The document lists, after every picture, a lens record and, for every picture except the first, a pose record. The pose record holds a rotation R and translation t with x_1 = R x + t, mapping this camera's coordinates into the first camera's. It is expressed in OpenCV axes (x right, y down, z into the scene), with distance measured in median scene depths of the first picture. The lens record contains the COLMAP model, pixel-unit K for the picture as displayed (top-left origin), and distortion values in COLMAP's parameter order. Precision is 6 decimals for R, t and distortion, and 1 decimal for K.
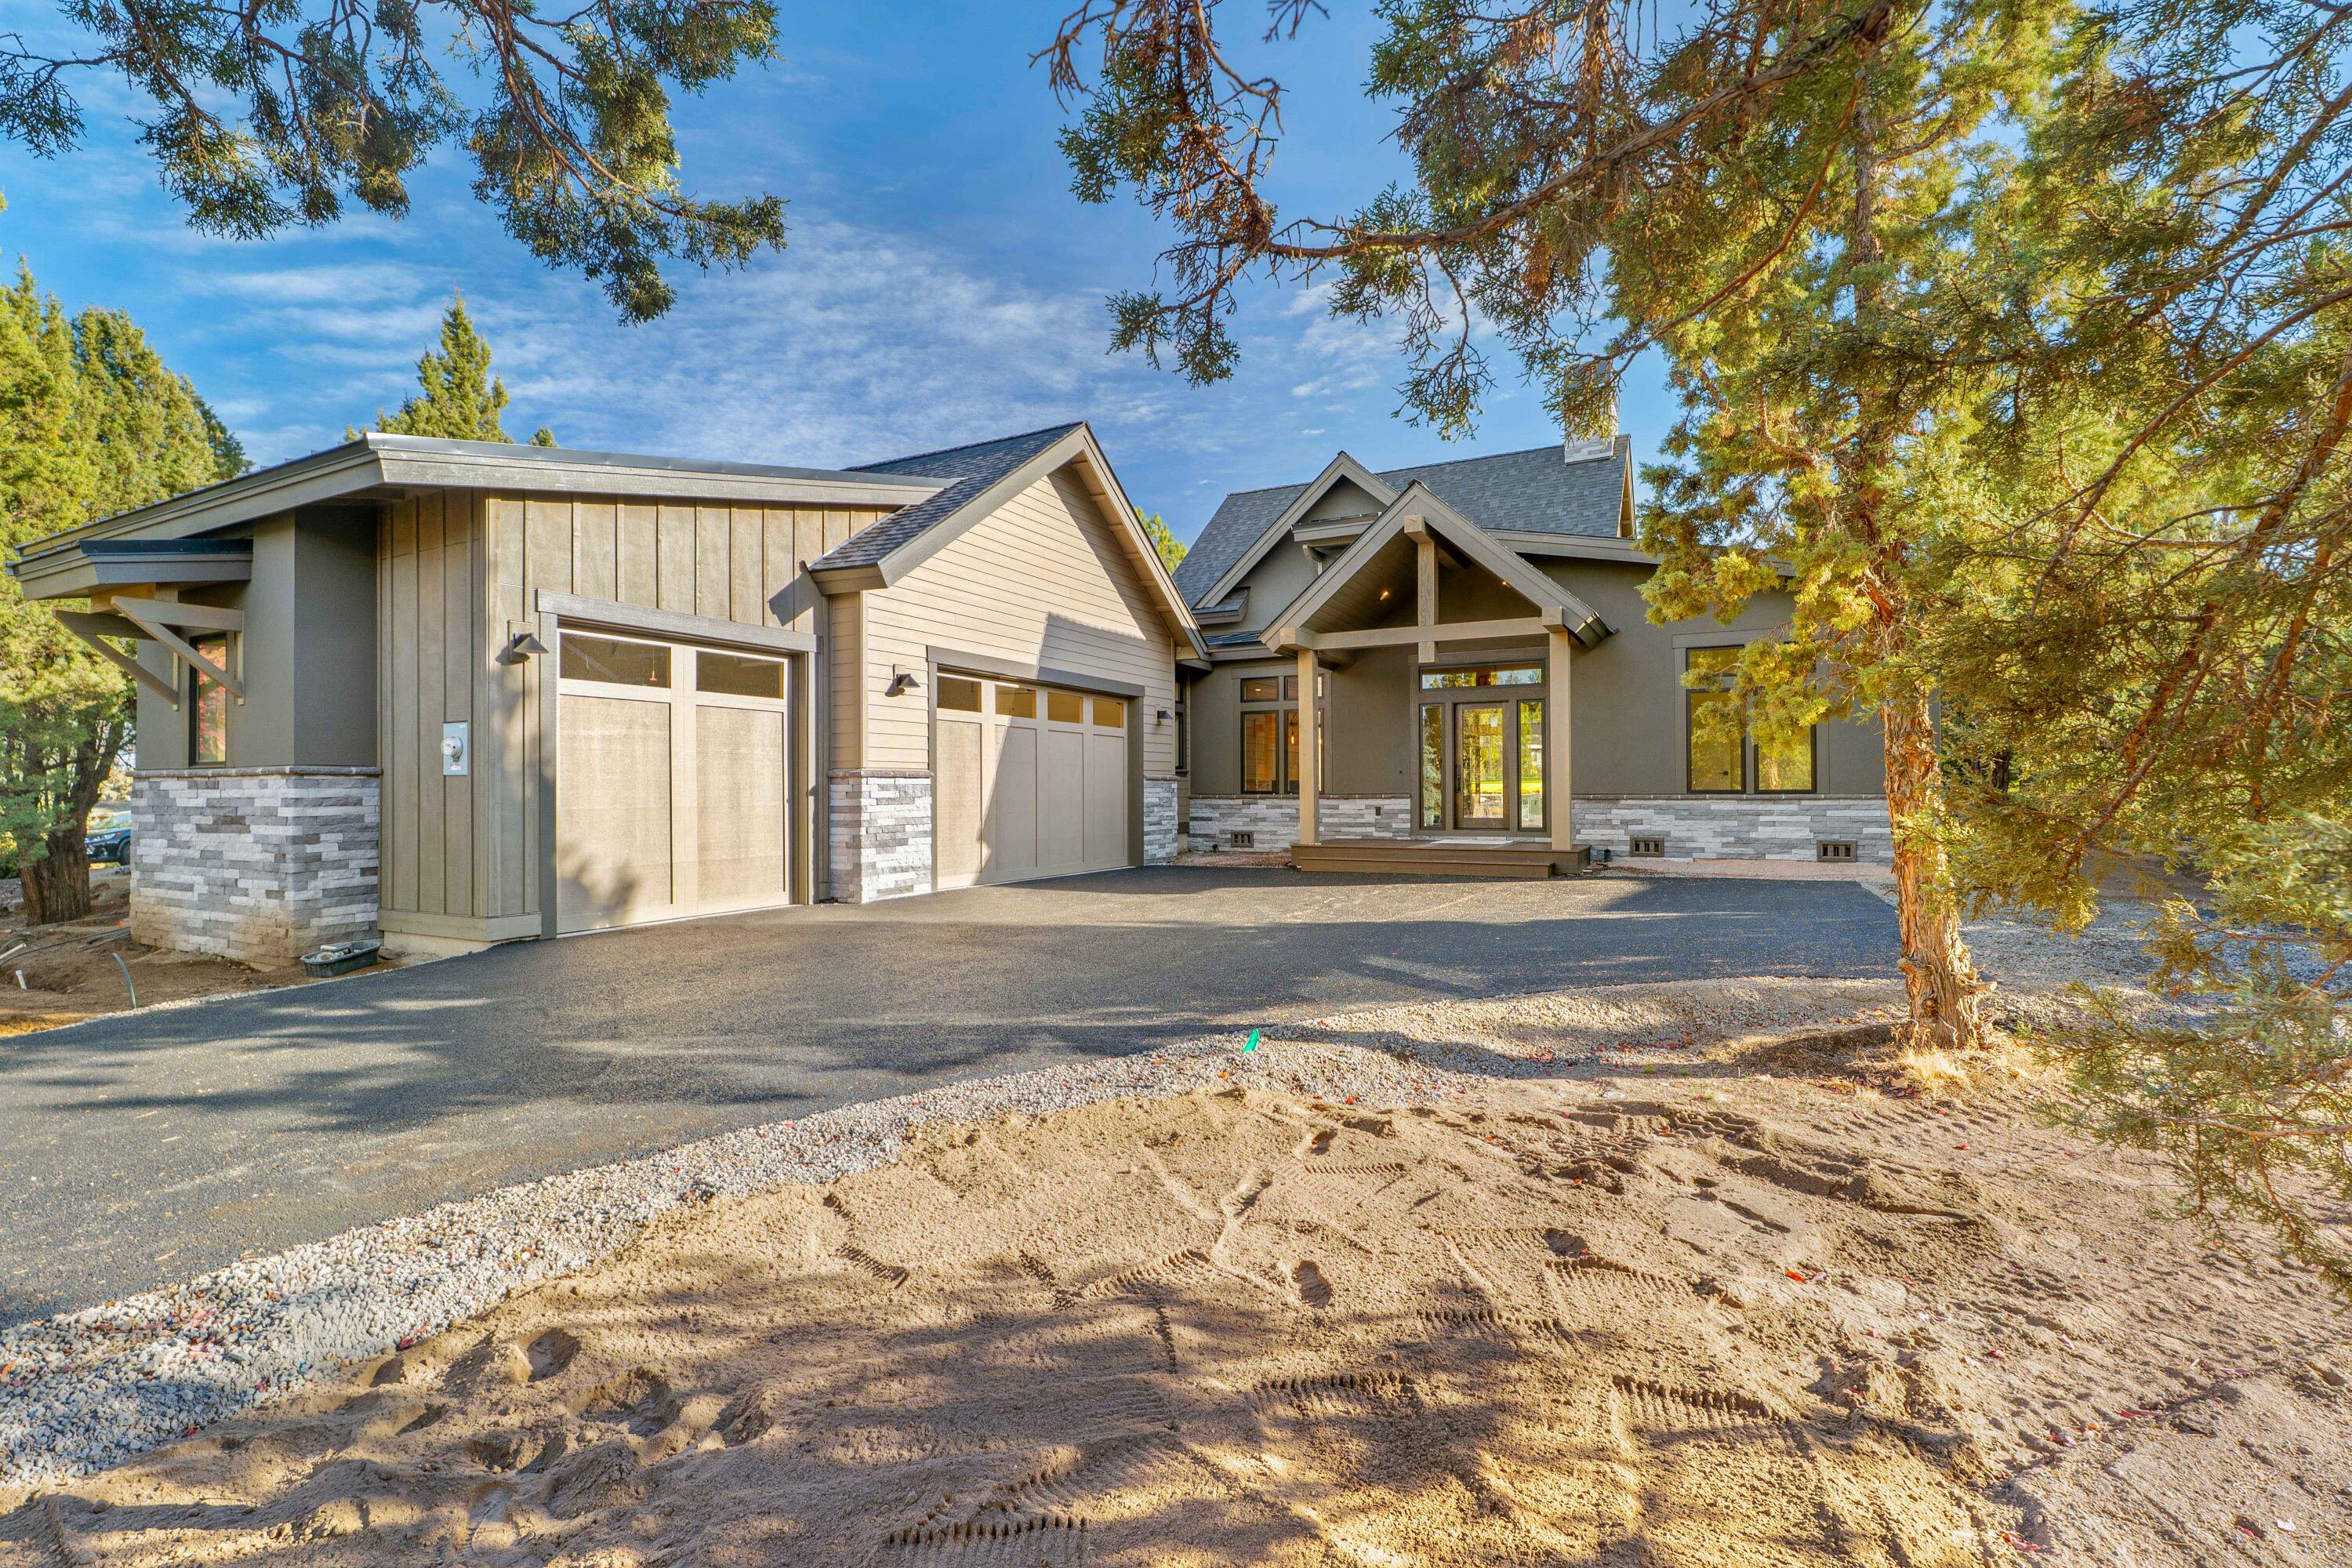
lens RADIAL K [[1053.0, 0, 1178.1], [0, 1053.0, 790.3], [0, 0, 1]] dist [0.006216, 0.000130]
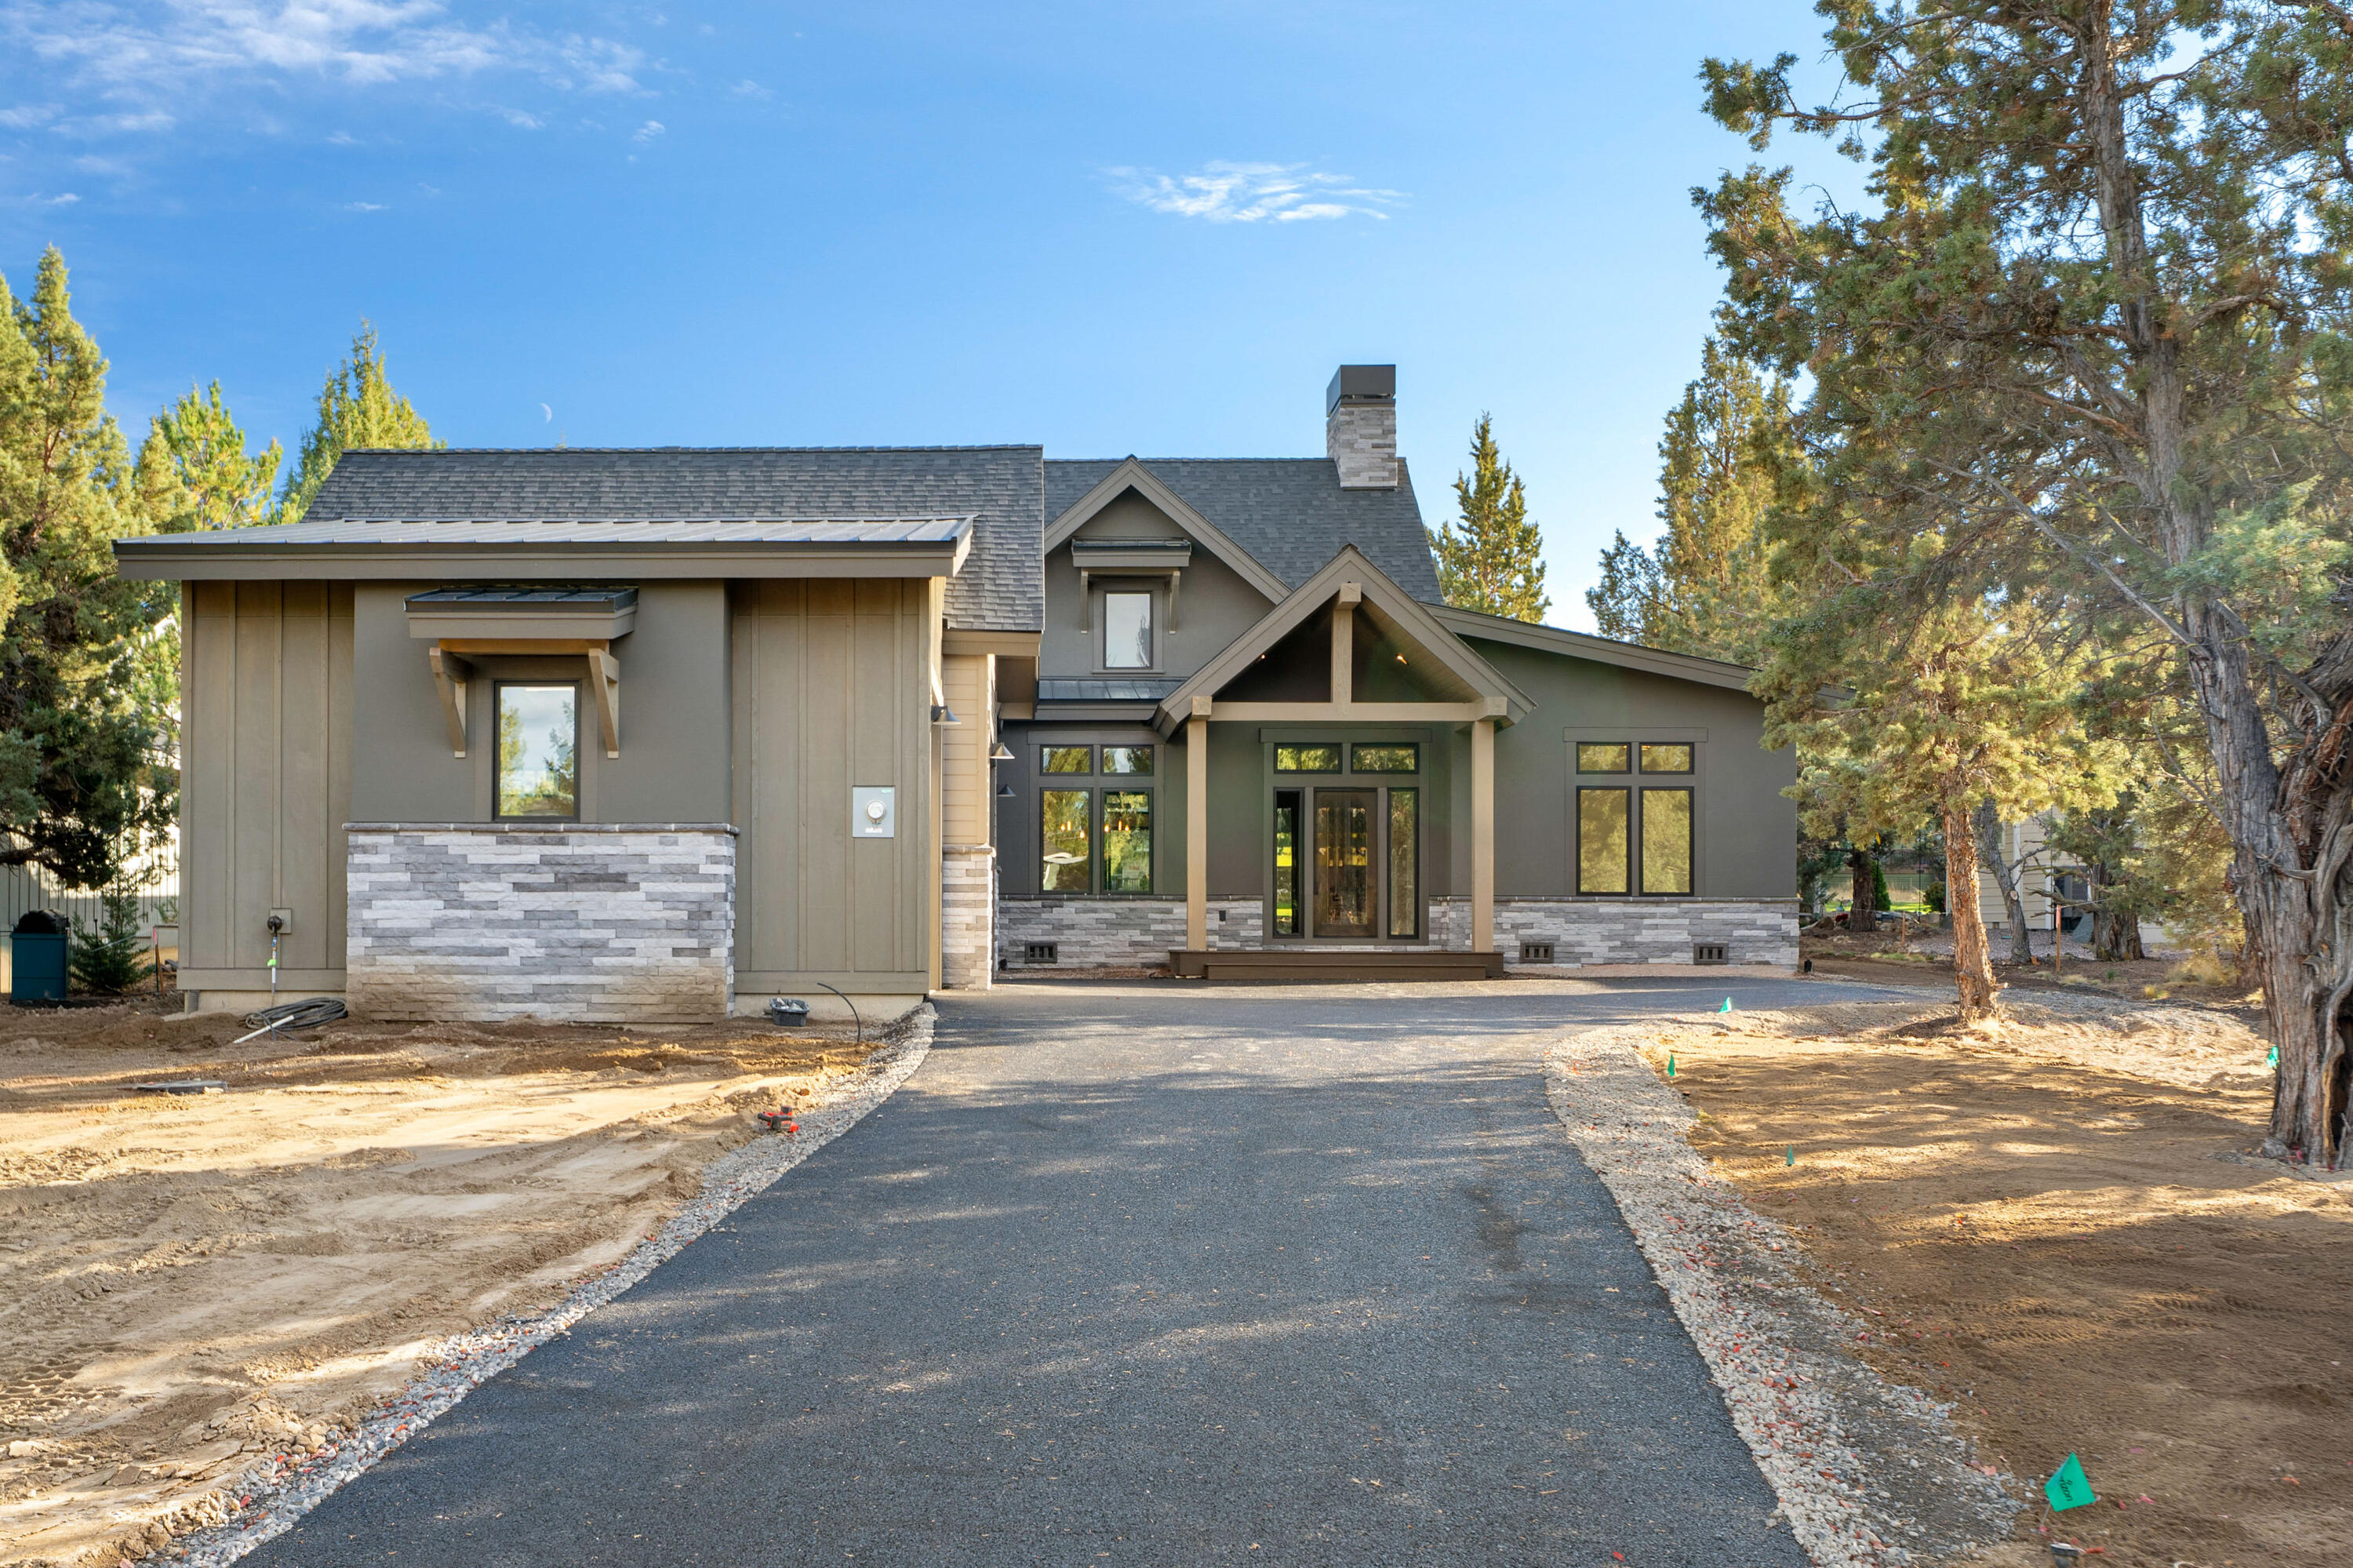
lens RADIAL K [[1960.9, 0, 1177.8], [0, 1960.9, 935.9], [0, 0, 1]] dist [0.009837, 0.001795]
pose [[0.896082, 0.006257, 0.443844, -0.643513], [-0.008986, 0.999951, 0.004045, 0.036496], [-0.443797, -0.007613, 0.896095, -0.438726]]
